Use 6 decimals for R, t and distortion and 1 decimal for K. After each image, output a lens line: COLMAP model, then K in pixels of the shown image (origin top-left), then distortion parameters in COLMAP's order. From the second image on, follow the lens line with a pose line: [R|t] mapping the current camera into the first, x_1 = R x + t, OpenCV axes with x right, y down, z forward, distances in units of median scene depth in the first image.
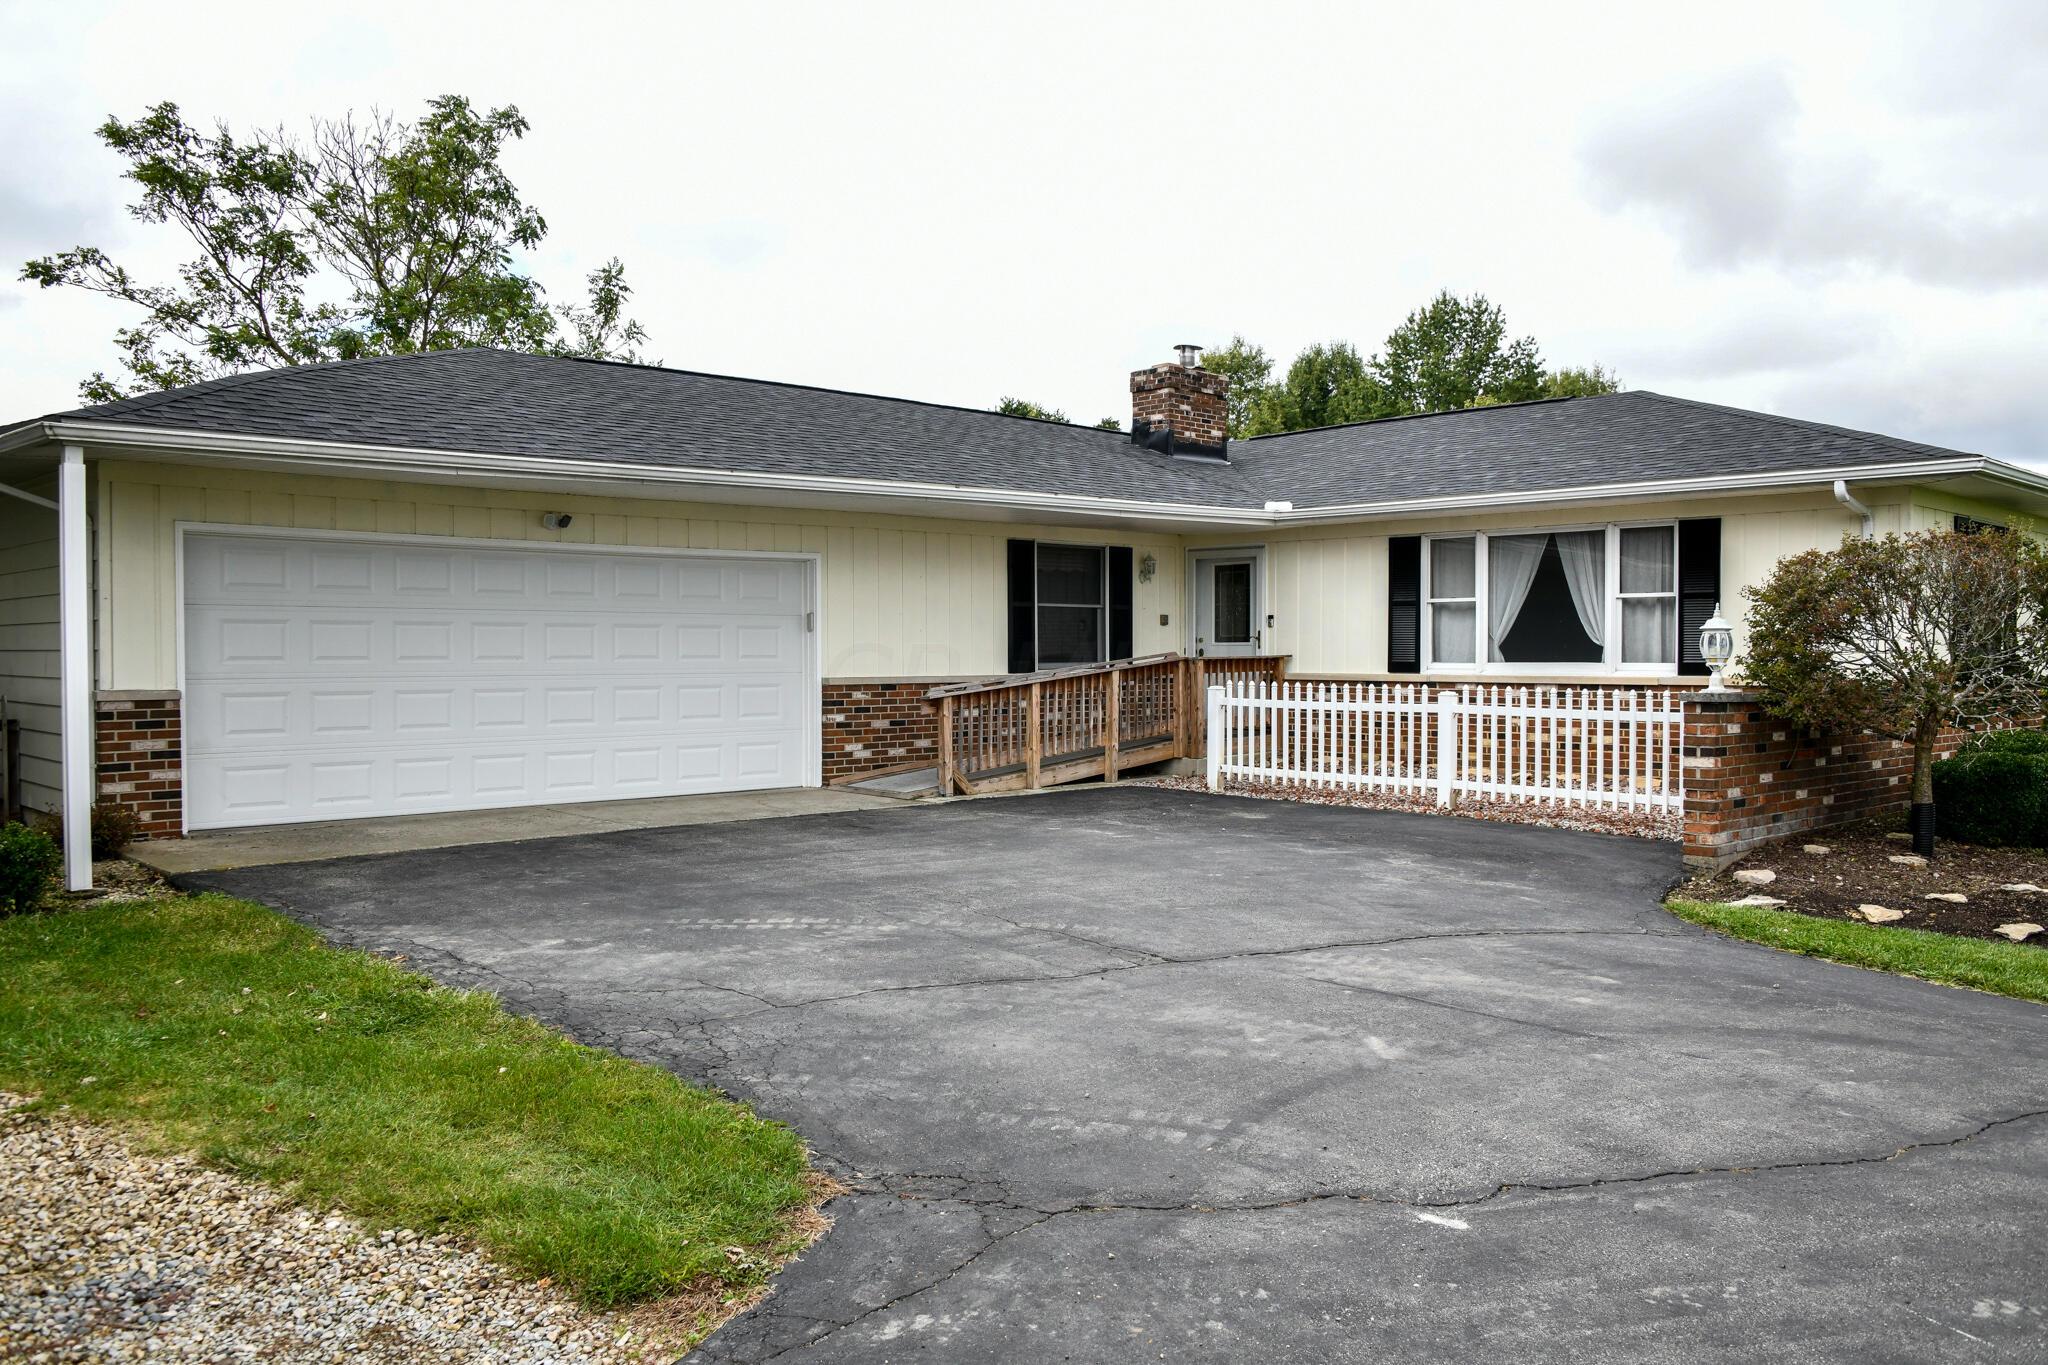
lens RADIAL K [[1660.2, 0, 1027.5], [0, 1660.2, 699.4], [0, 0, 1]] dist [0.007665, 0.014200]
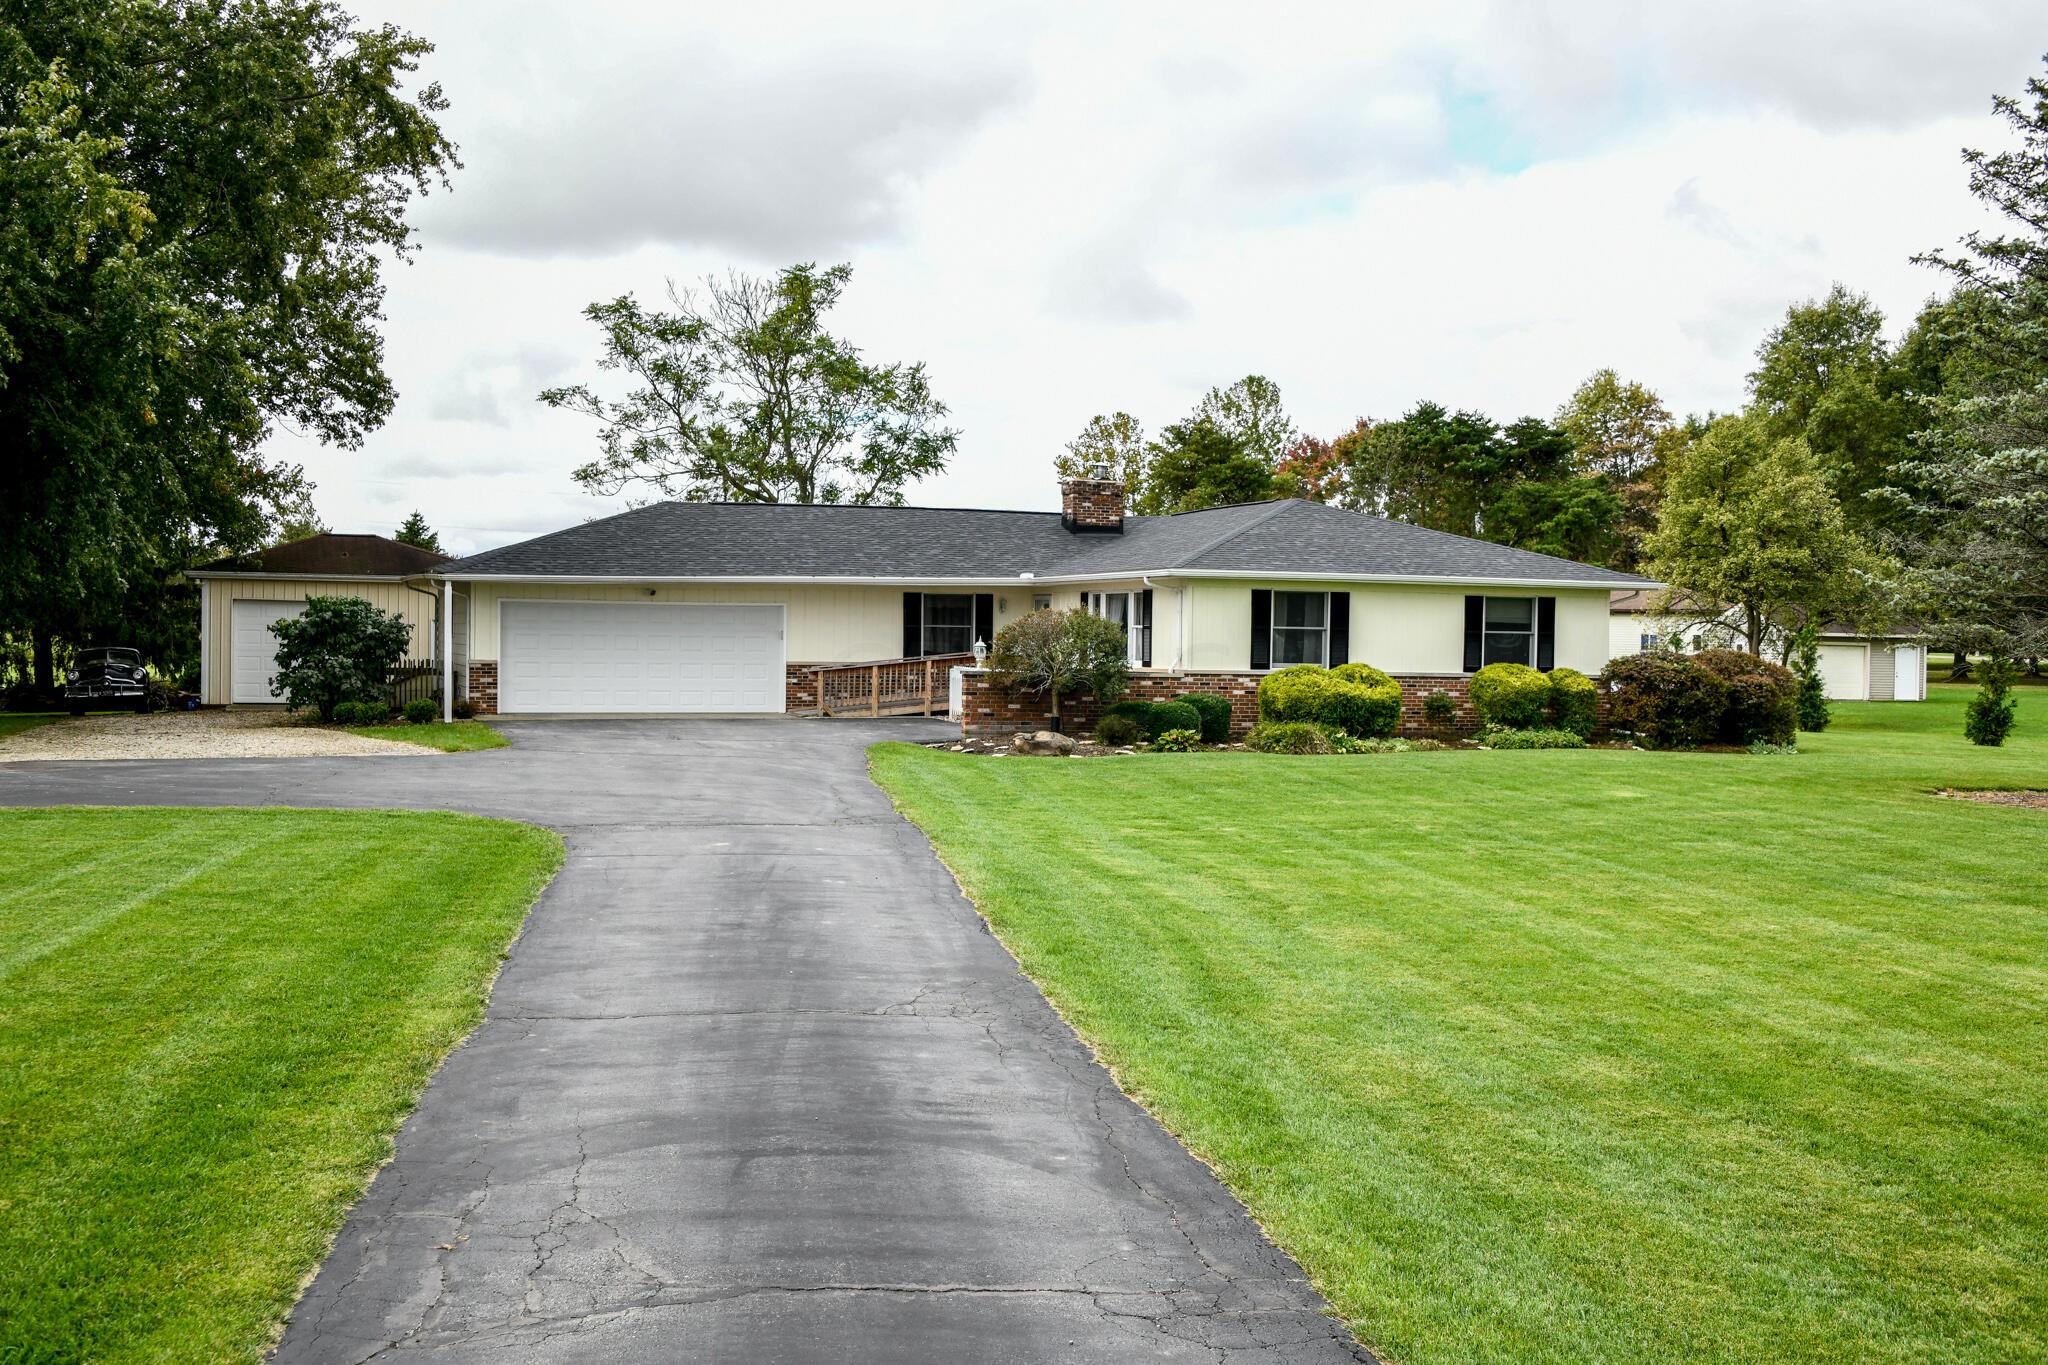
lens RADIAL K [[2168.1, 0, 1041.5], [0, 2168.1, 642.3], [0, 0, 1]] dist [-0.005233, 0.000000]
pose [[0.929550, 0.011454, -0.368518, 1.189513], [-0.023160, 0.999357, -0.027357, 0.030455], [0.367968, 0.033965, 0.929218, -1.440618]]
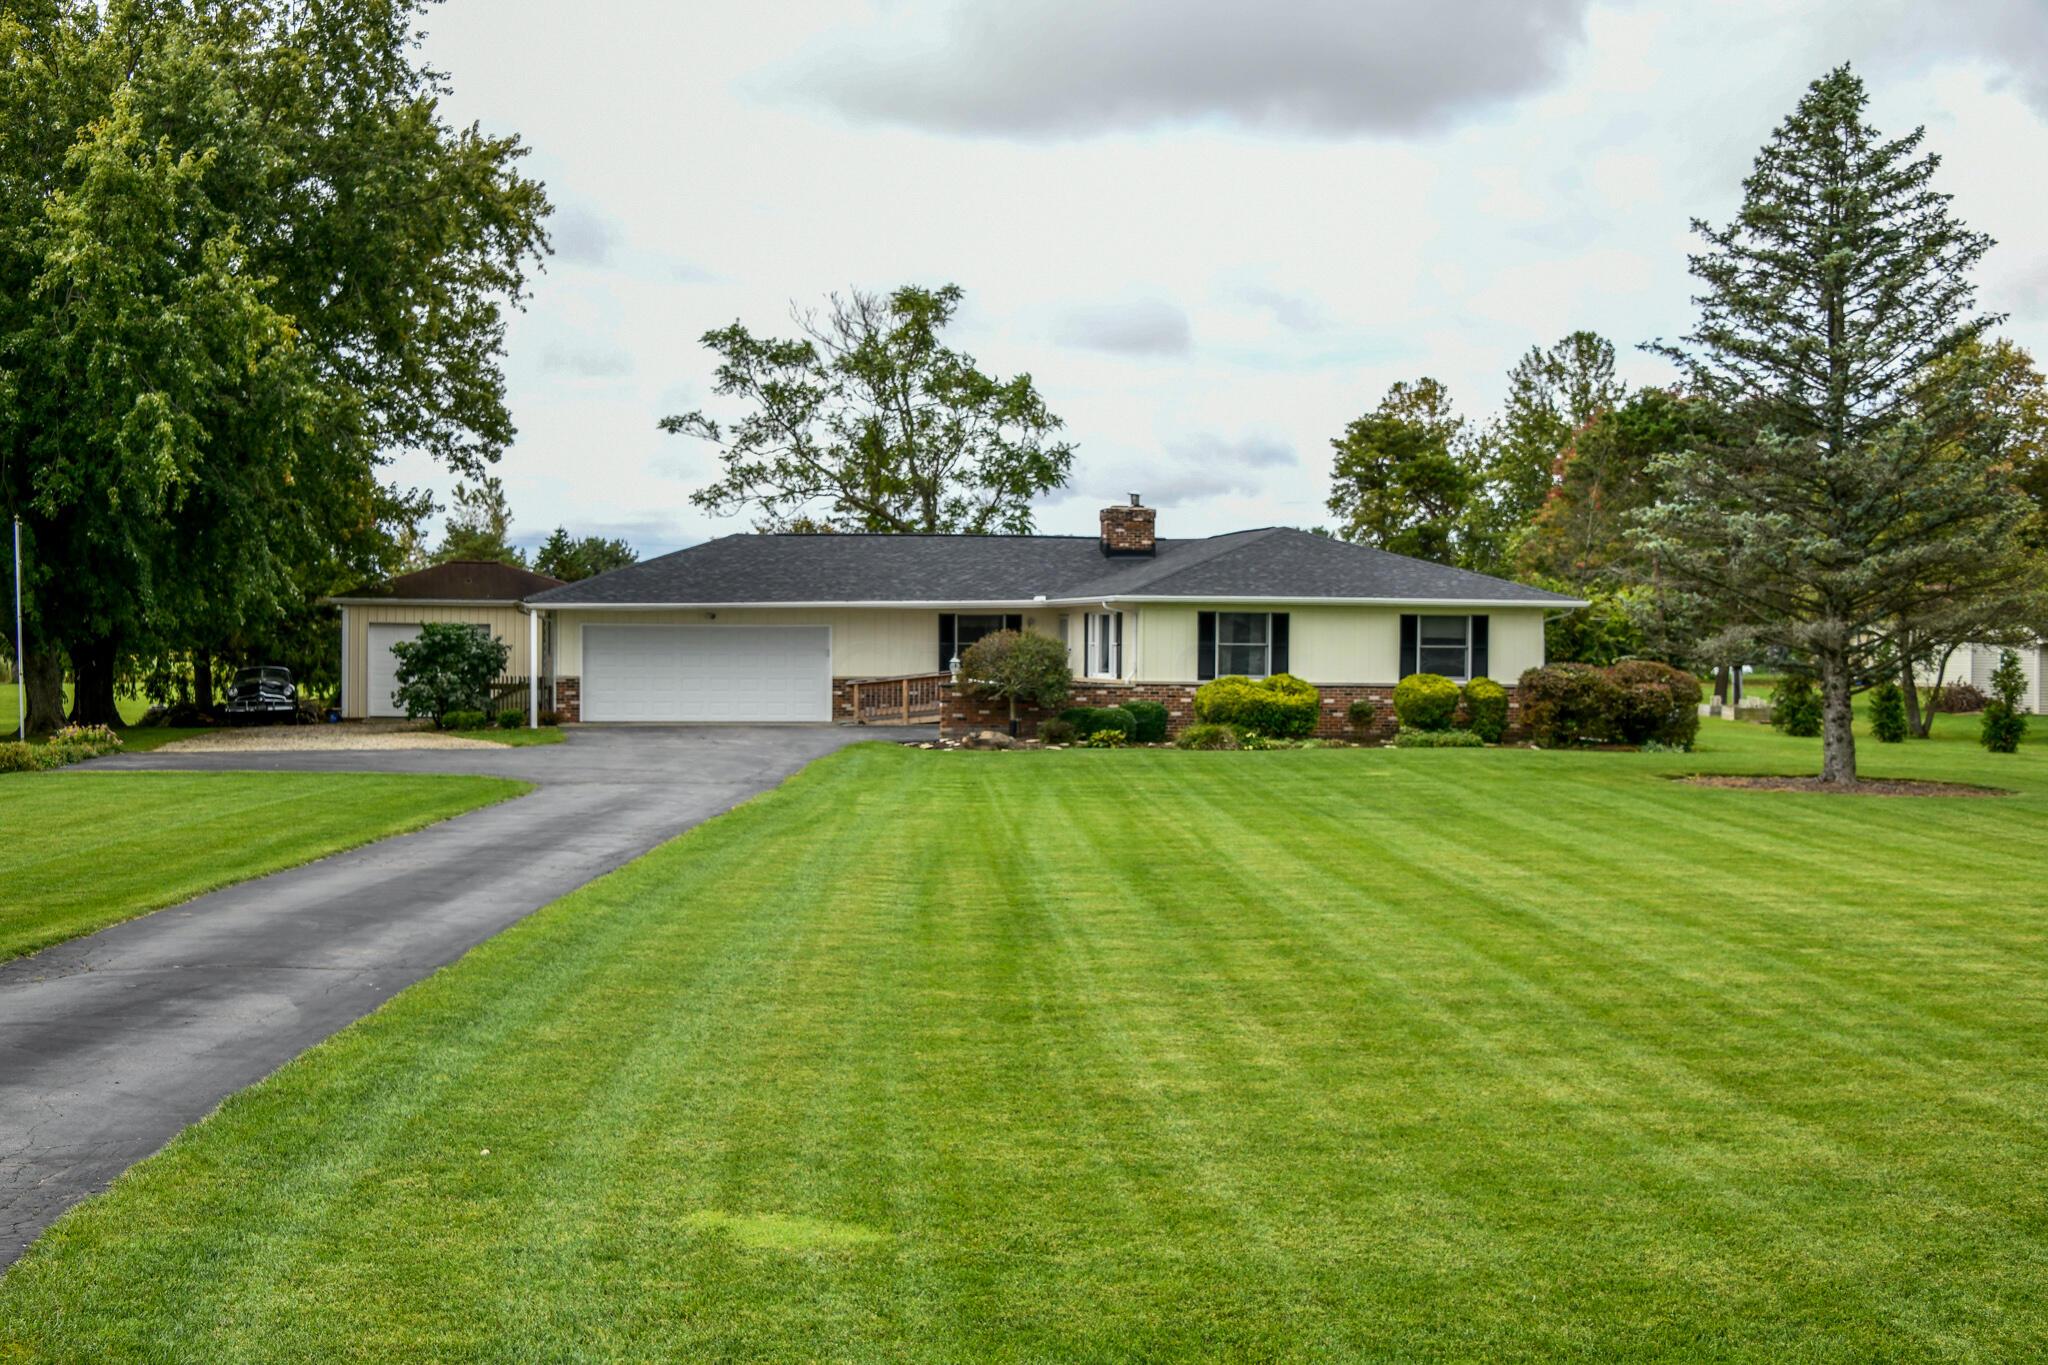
lens RADIAL K [[2816.3, 0, 1023.5], [0, 2816.3, 677.6], [0, 0, 1]] dist [-0.008194, 0.000000]
pose [[0.867847, 0.009647, -0.496738, 2.122499], [-0.020854, 0.999638, -0.017020, 0.052269], [0.496393, 0.025130, 0.867734, -2.376110]]
